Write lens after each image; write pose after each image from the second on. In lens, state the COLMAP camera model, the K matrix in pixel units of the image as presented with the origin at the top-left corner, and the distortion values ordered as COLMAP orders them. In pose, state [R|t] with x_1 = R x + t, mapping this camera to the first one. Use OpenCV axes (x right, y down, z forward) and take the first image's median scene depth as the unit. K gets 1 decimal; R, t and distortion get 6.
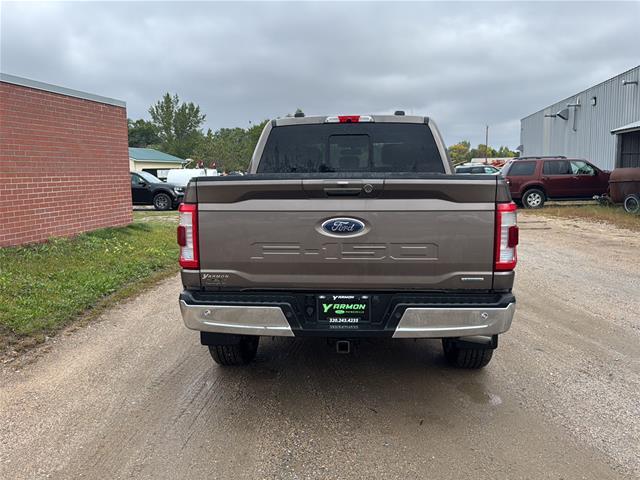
lens RADIAL K [[557.5, 0, 325.8], [0, 557.5, 240.5], [0, 0, 1]] dist [0.079507, -0.101949]
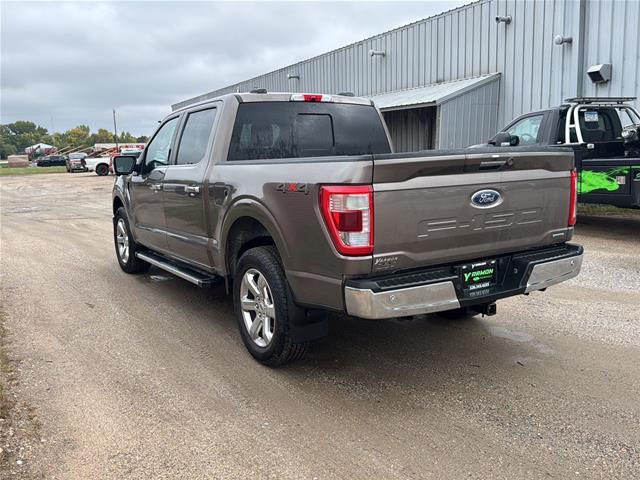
lens RADIAL K [[557.5, 0, 315.2], [0, 557.5, 240.2], [0, 0, 1]] dist [0.079507, -0.101949]
pose [[0.816672, -0.103755, 0.567699, -0.833592], [0.089706, 0.994572, 0.052724, -0.030162], [-0.570088, 0.007867, 0.821546, 0.293886]]
